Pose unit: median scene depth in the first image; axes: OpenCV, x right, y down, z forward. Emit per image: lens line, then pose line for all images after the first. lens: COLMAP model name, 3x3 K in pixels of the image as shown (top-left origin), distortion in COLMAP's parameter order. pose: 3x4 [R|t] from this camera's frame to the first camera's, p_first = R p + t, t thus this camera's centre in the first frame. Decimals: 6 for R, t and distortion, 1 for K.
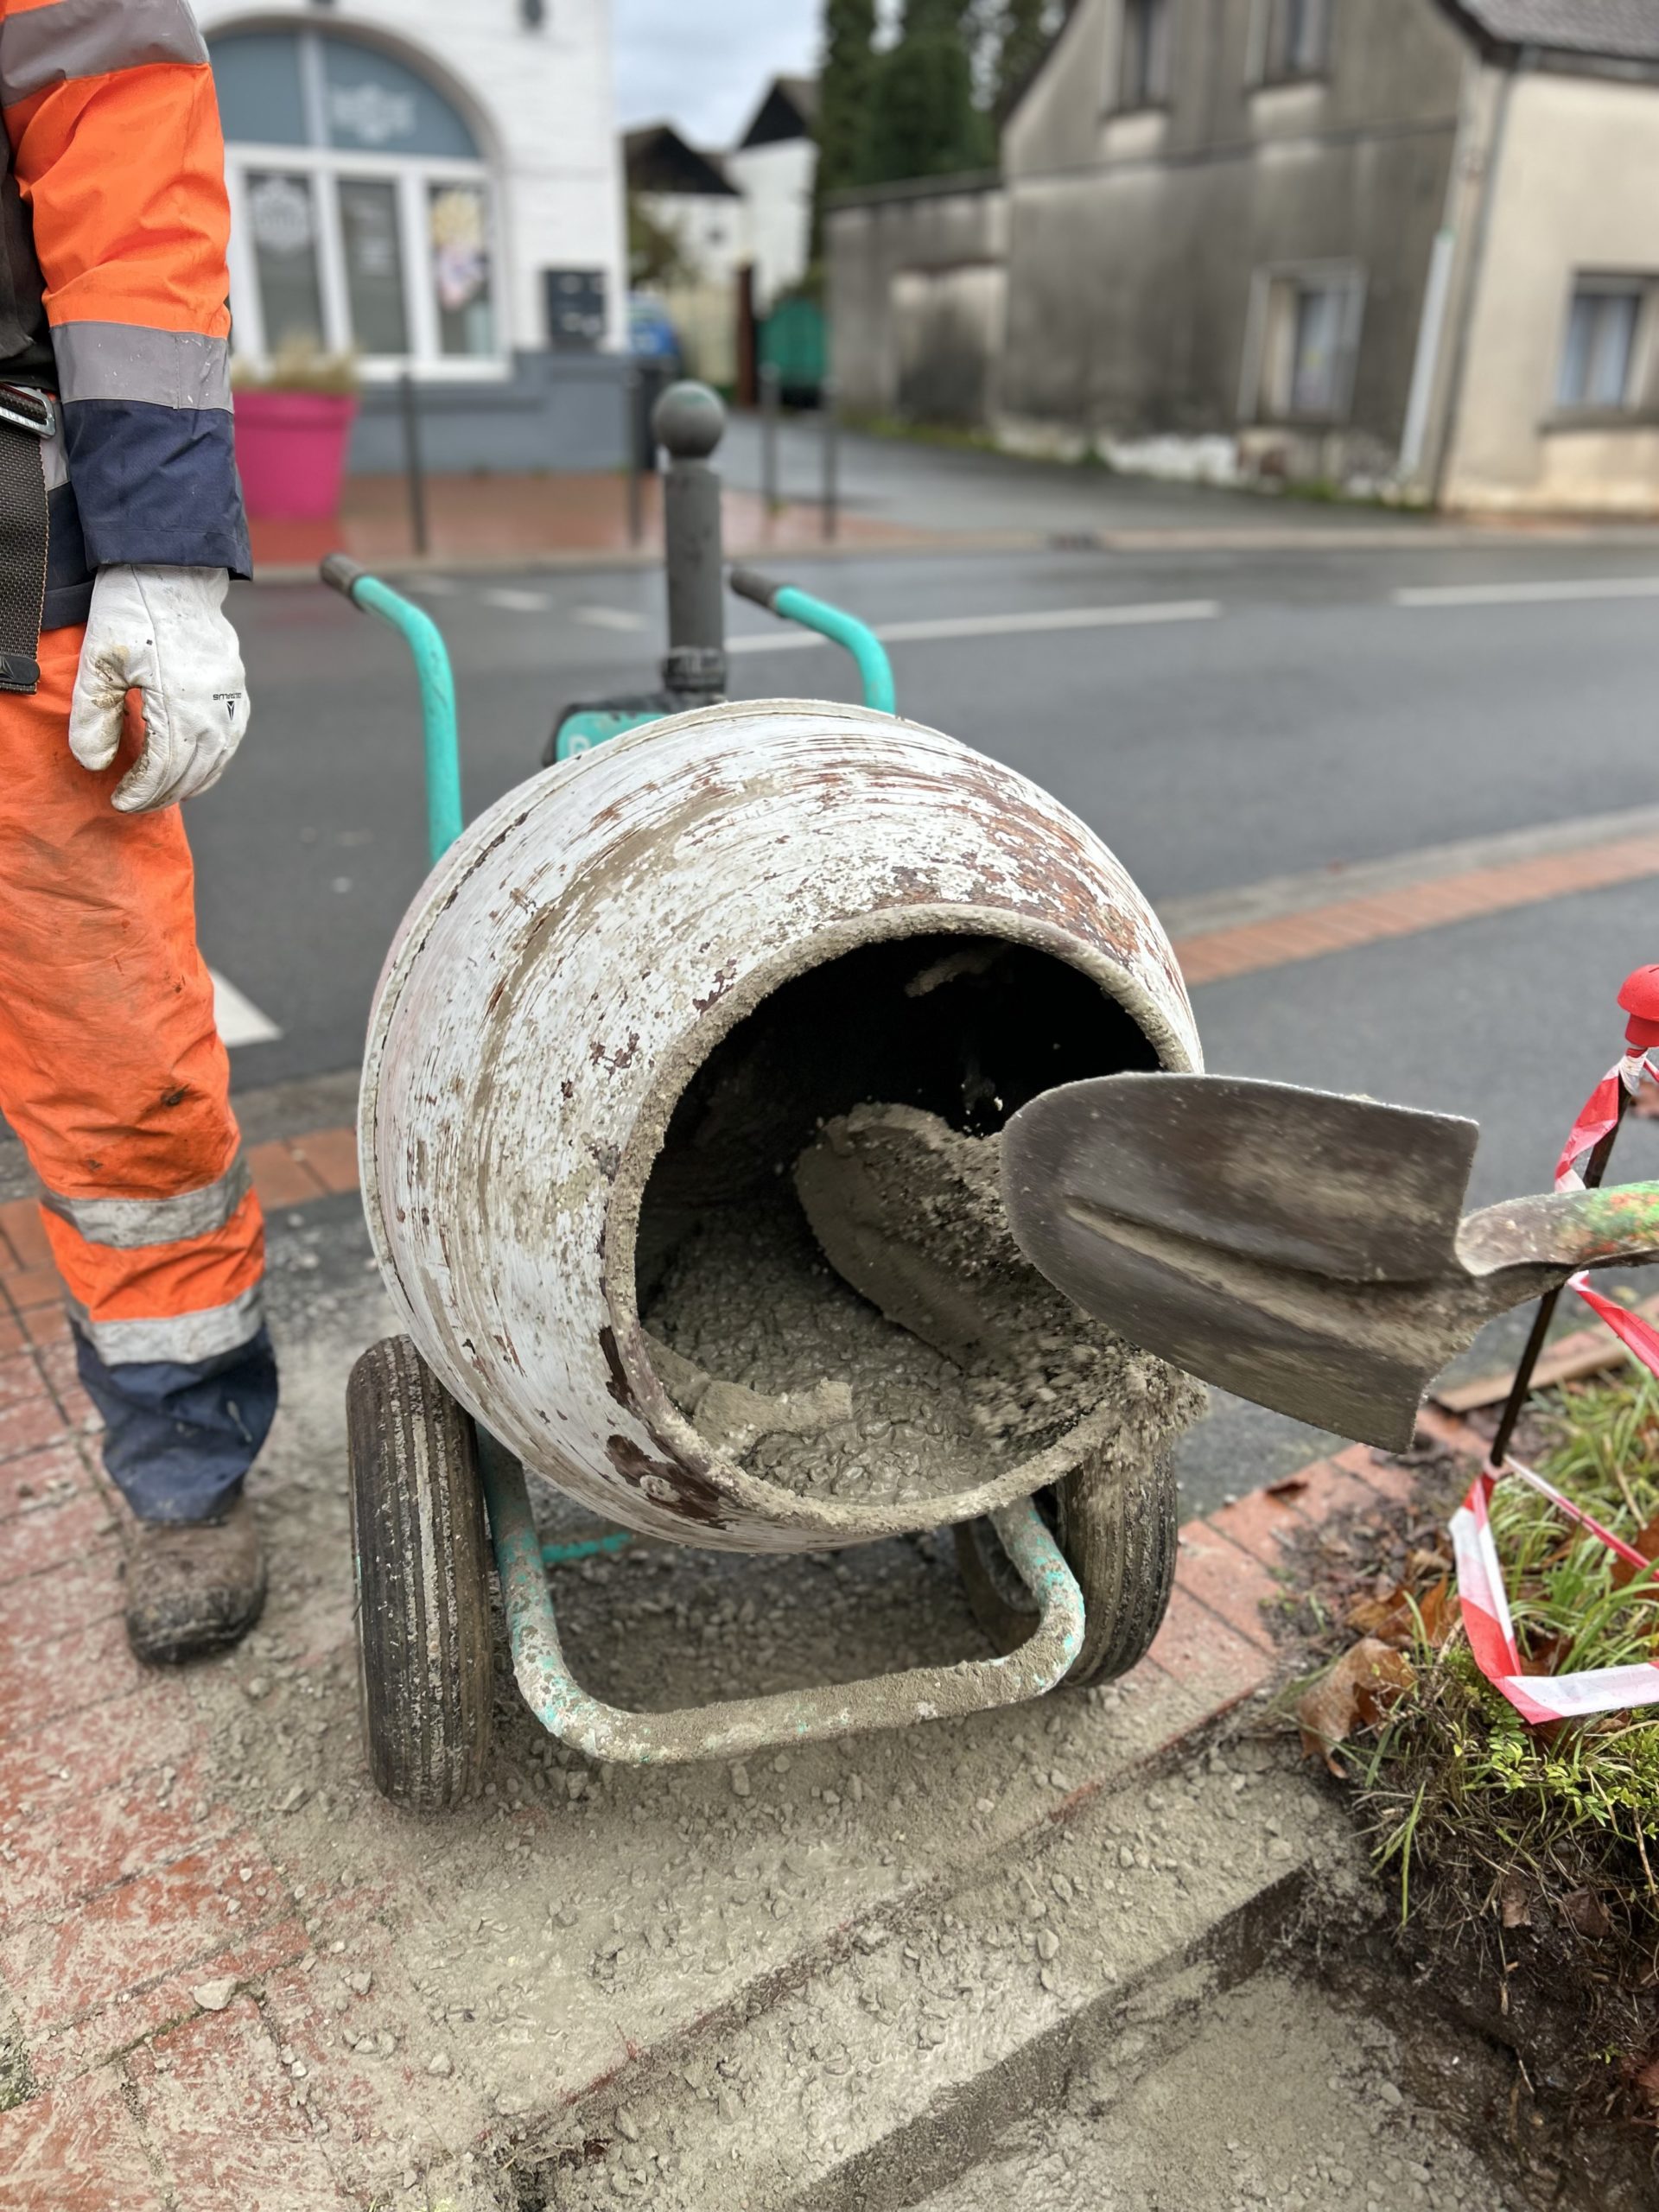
lens RADIAL K [[1663.0, 0, 830.4], [0, 1663.0, 1104.2], [0, 0, 1]] dist [0.006229, -0.024890]
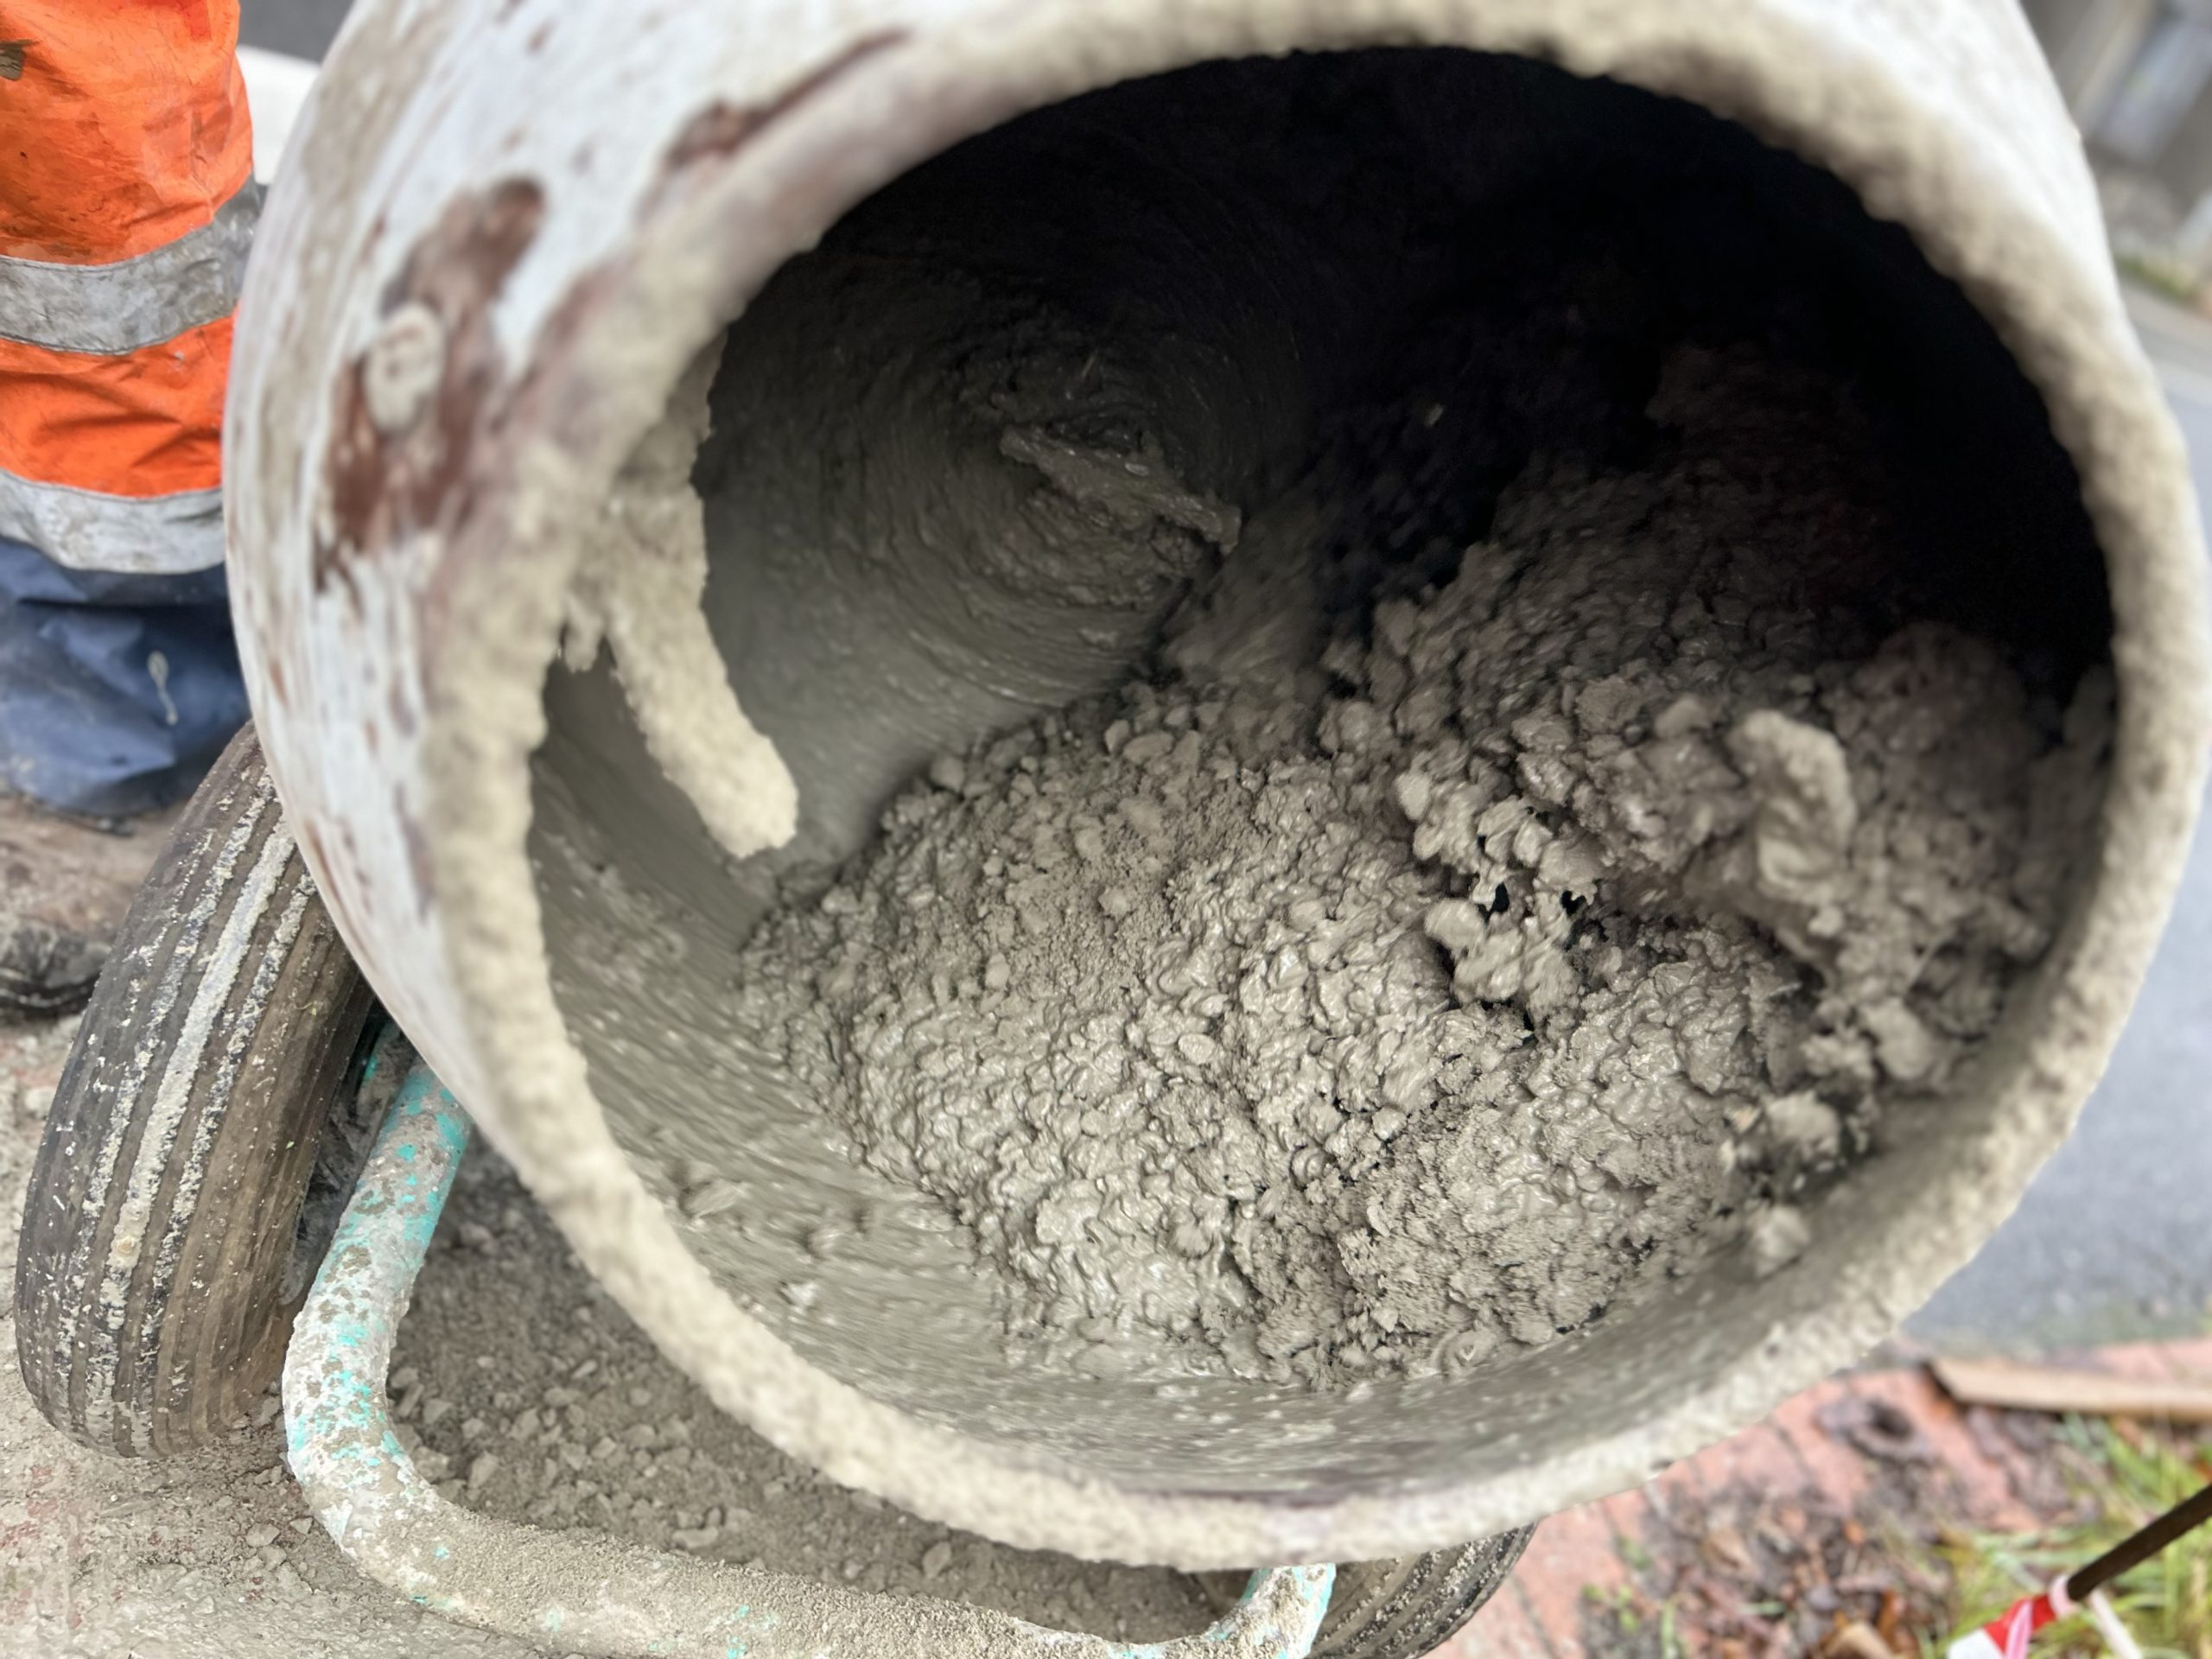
lens RADIAL K [[1663.0, 0, 1029.3], [0, 1663.0, 793.3], [0, 0, 1]] dist [0.006229, -0.024890]
pose [[0.912707, 0.395300, -0.103461, 0.014520], [-0.380506, 0.914513, 0.137406, 0.022285], [0.148934, -0.086044, 0.985097, 0.526360]]
